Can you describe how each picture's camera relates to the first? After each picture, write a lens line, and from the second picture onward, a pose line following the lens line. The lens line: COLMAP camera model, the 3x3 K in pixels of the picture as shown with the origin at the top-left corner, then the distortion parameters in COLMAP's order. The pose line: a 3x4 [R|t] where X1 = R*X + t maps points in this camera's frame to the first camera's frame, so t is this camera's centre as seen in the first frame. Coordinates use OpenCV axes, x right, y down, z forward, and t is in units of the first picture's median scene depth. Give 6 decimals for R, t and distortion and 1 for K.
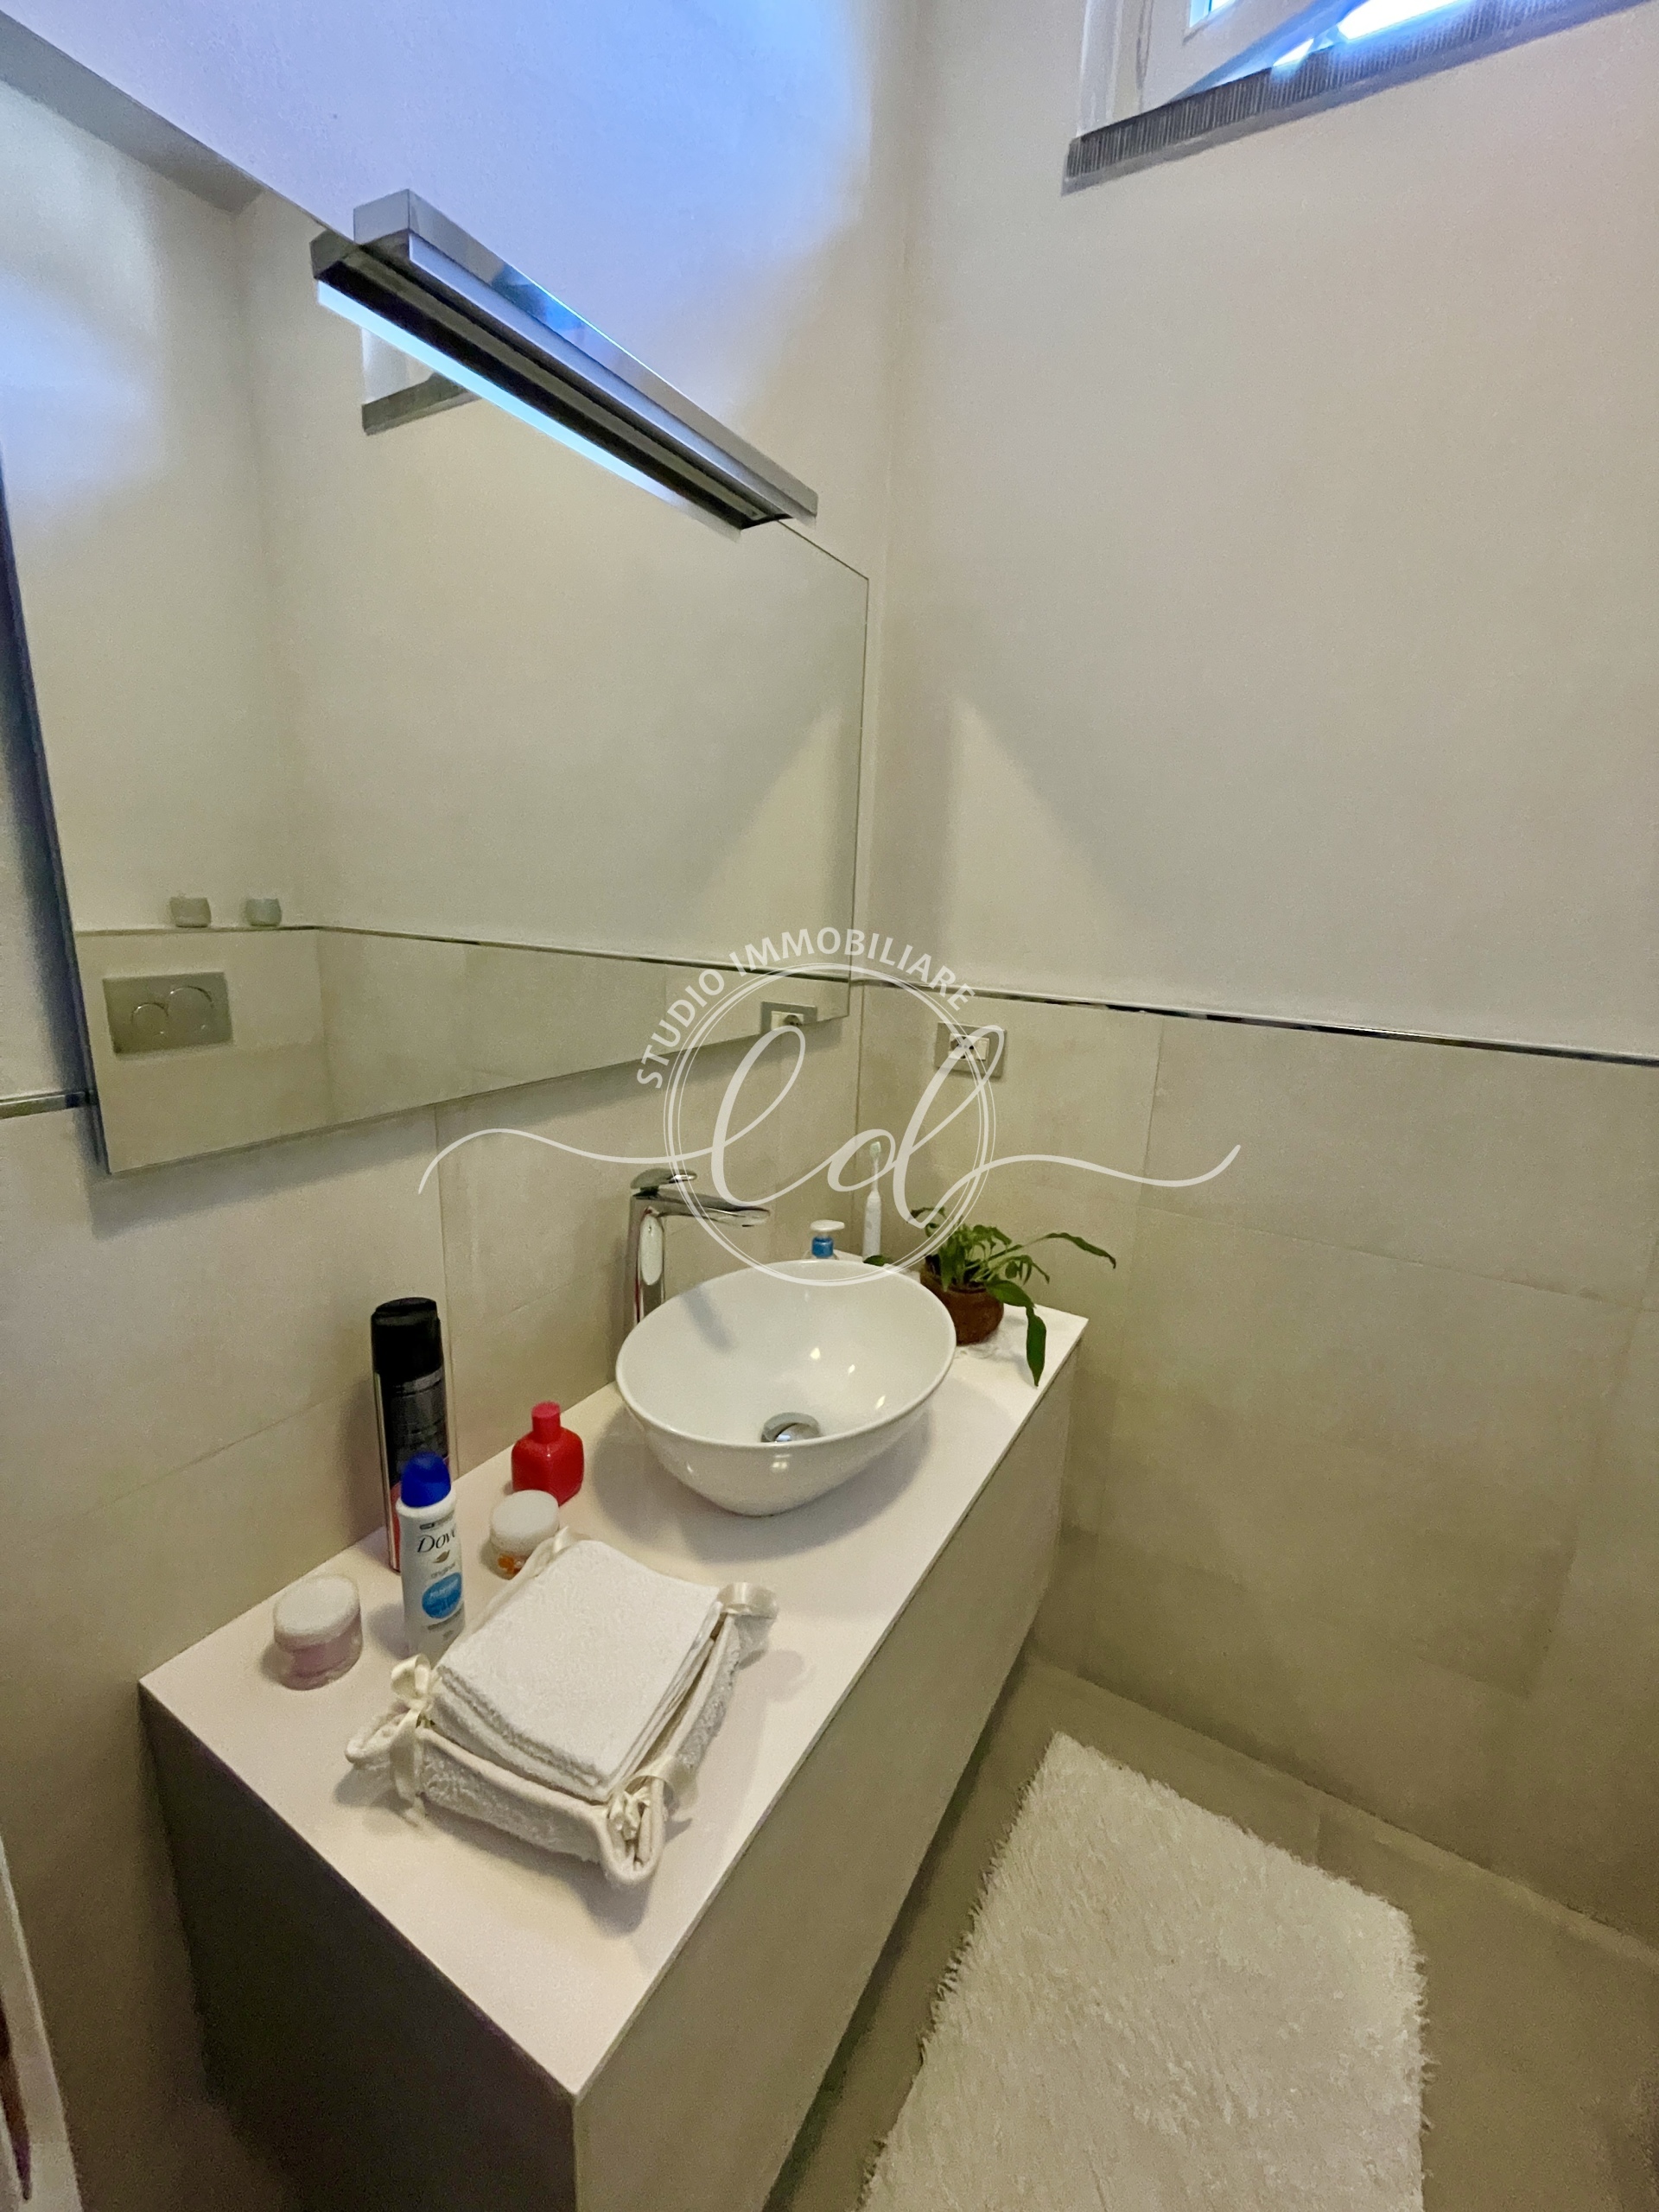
lens RADIAL K [[892.9, 0, 824.9], [0, 892.9, 1096.6], [0, 0, 1]] dist [-0.002022, 0.000598]
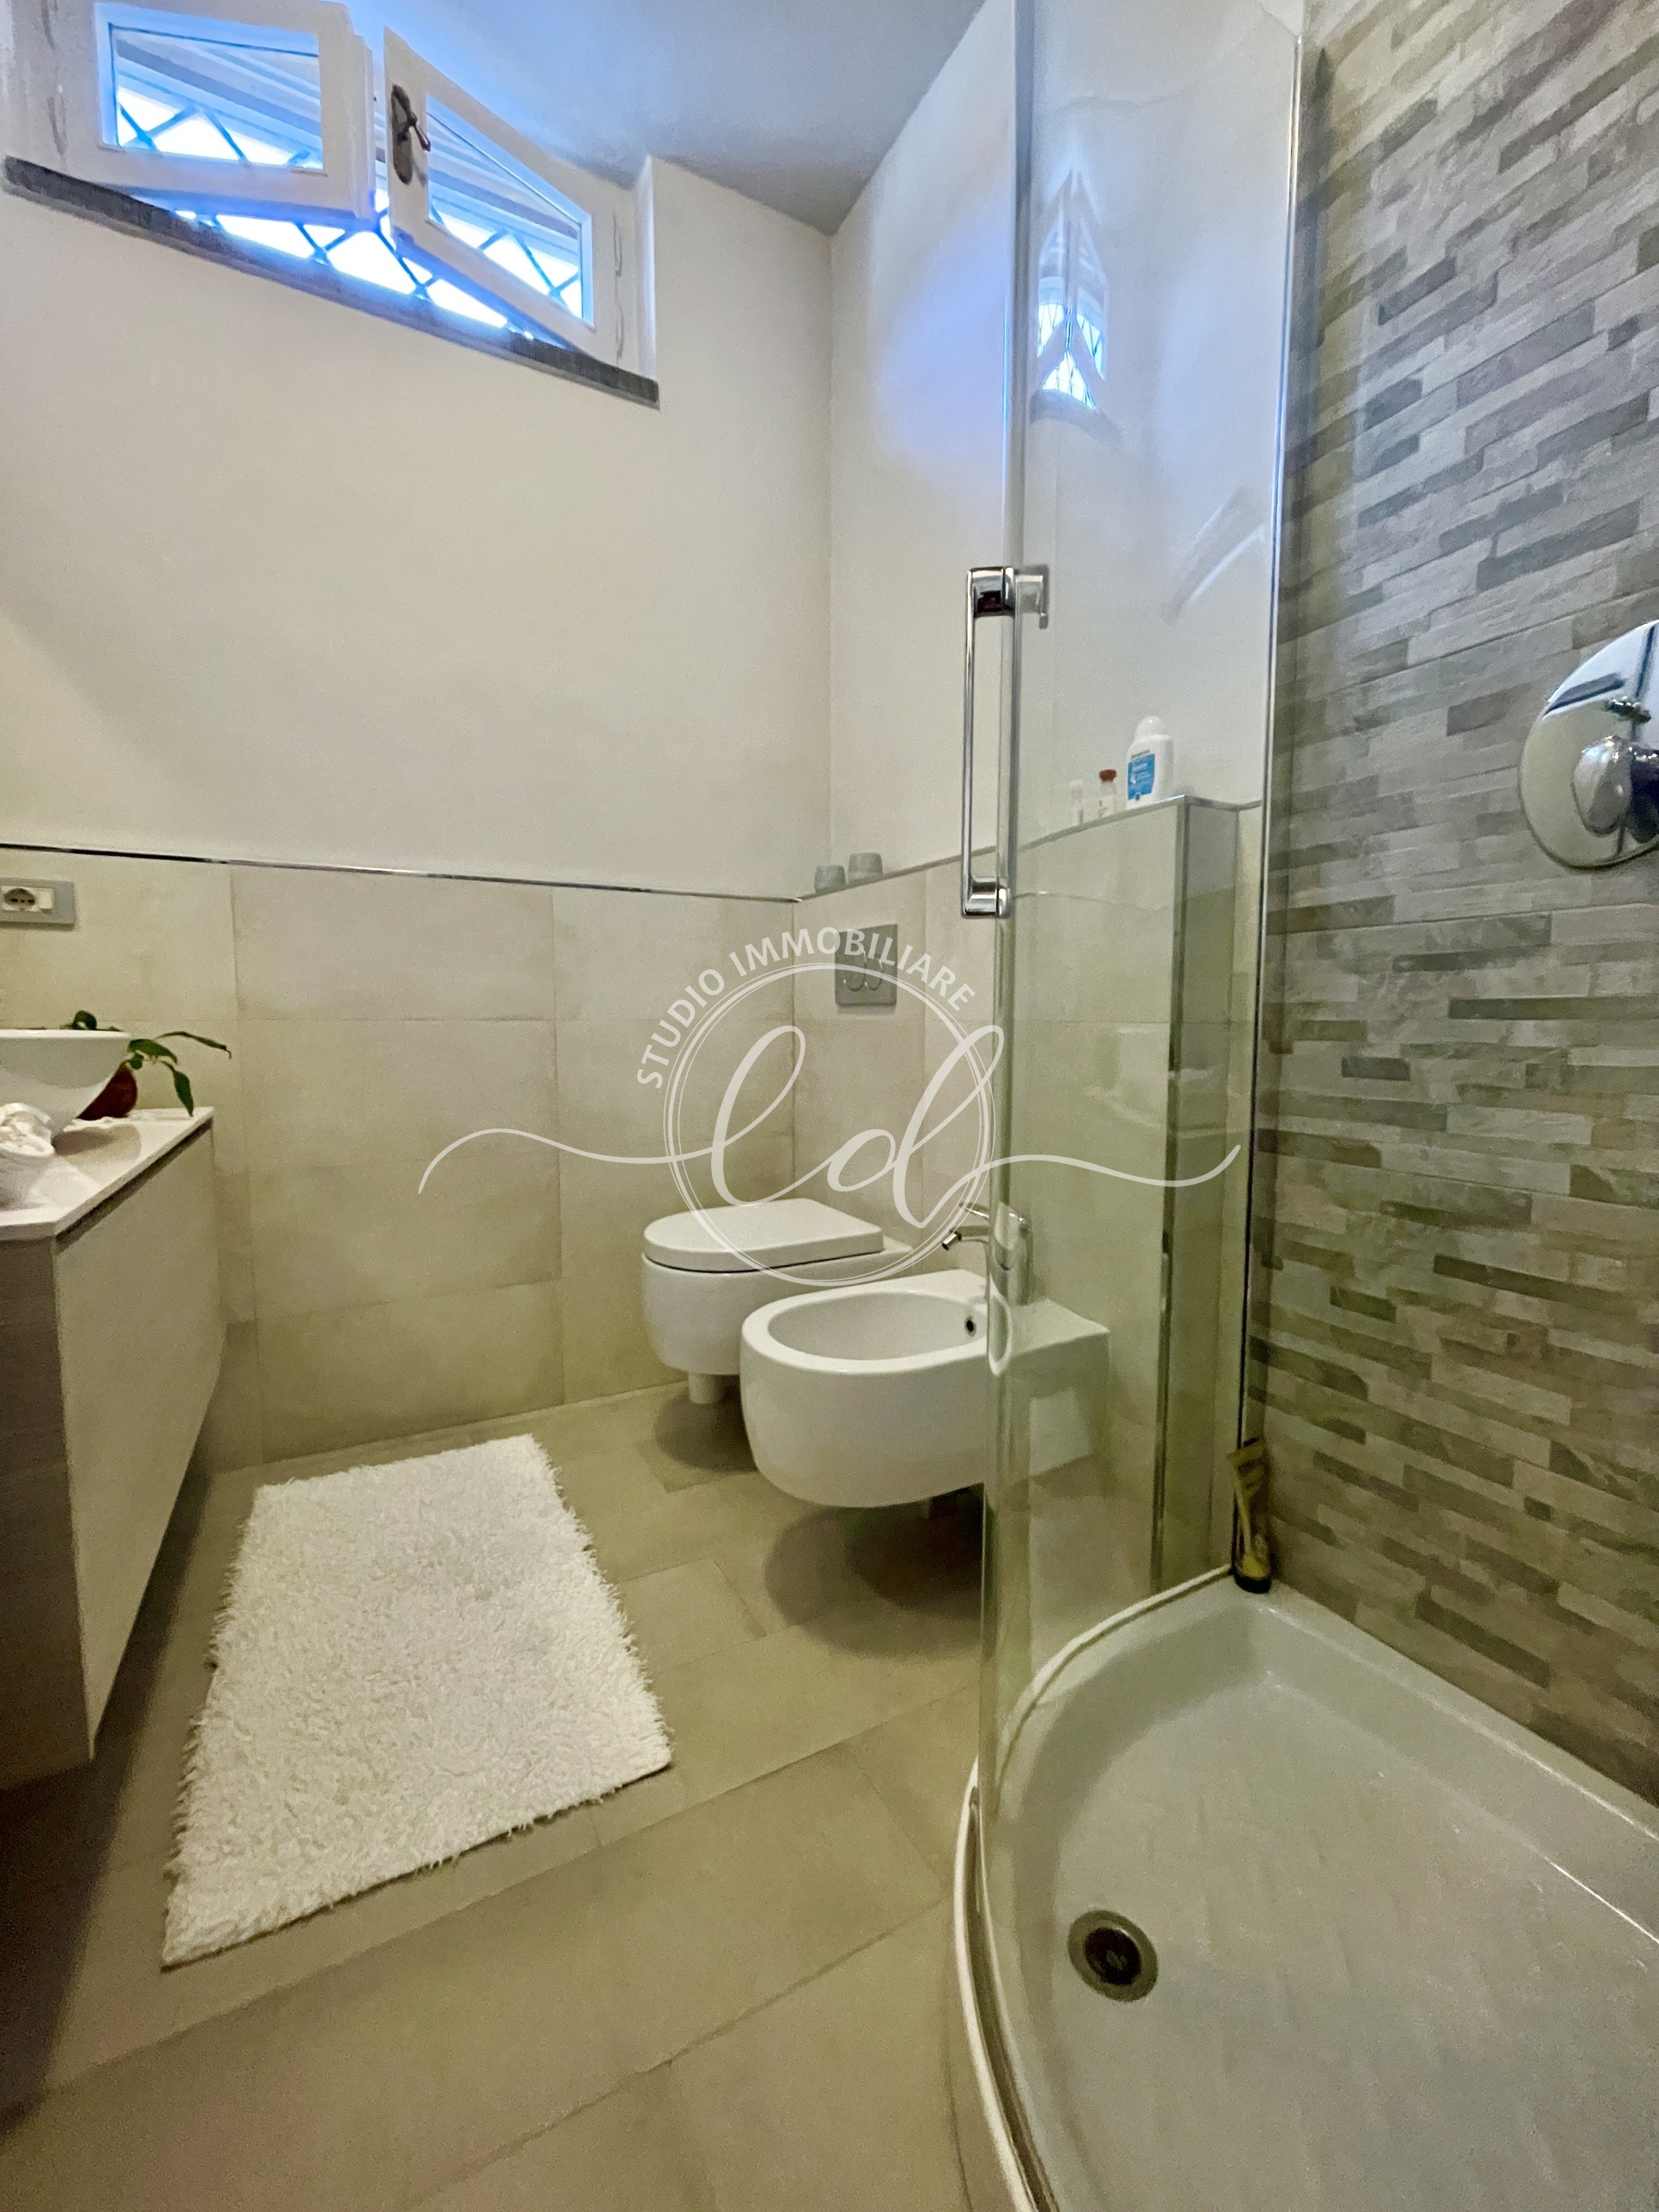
lens RADIAL K [[892.9, 0, 824.0], [0, 892.9, 1097.0], [0, 0, 1]] dist [-0.002022, 0.000598]
pose [[0.515601, -0.114998, 0.849076, -0.348209], [0.219363, 0.975643, -0.001068, 0.480307], [-0.828272, 0.186806, 0.528269, -0.370977]]
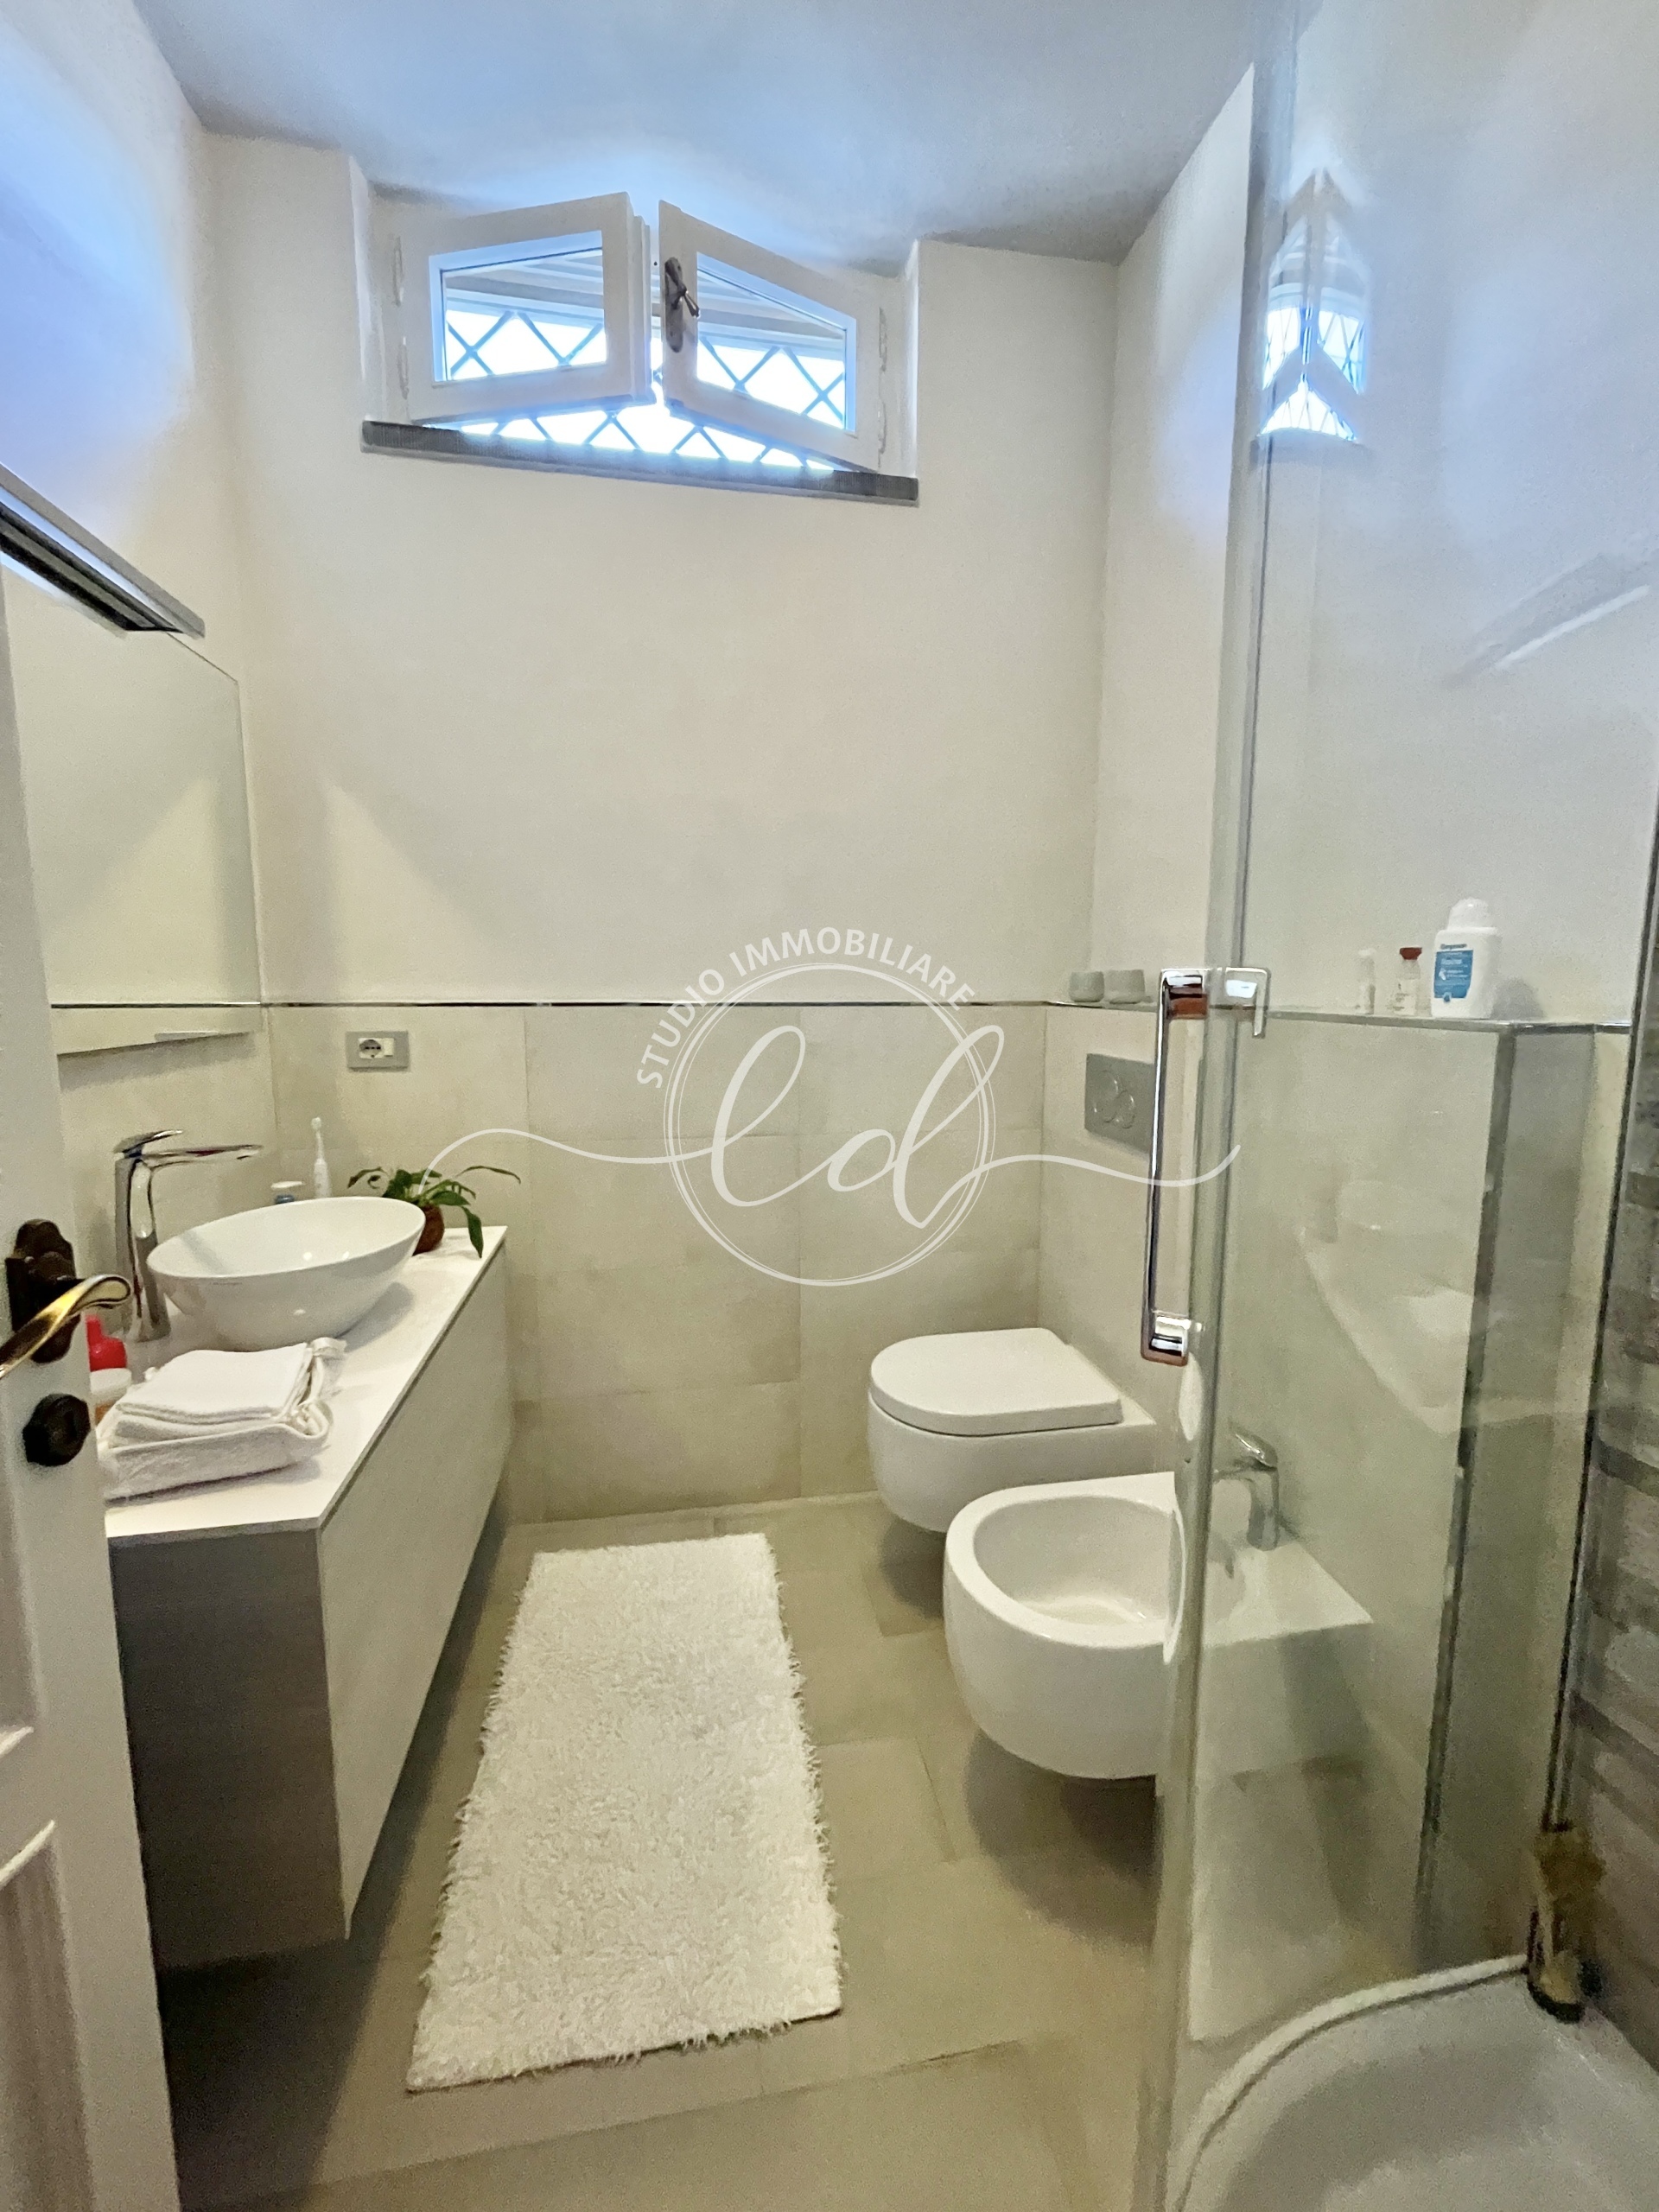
lens RADIAL K [[892.9, 0, 826.1], [0, 892.9, 1095.3], [0, 0, 1]] dist [-0.002022, 0.000598]
pose [[0.756938, -0.118715, 0.642613, -0.224624], [0.180178, 0.983158, -0.030606, 0.208513], [-0.628157, 0.138952, 0.765579, -0.459103]]
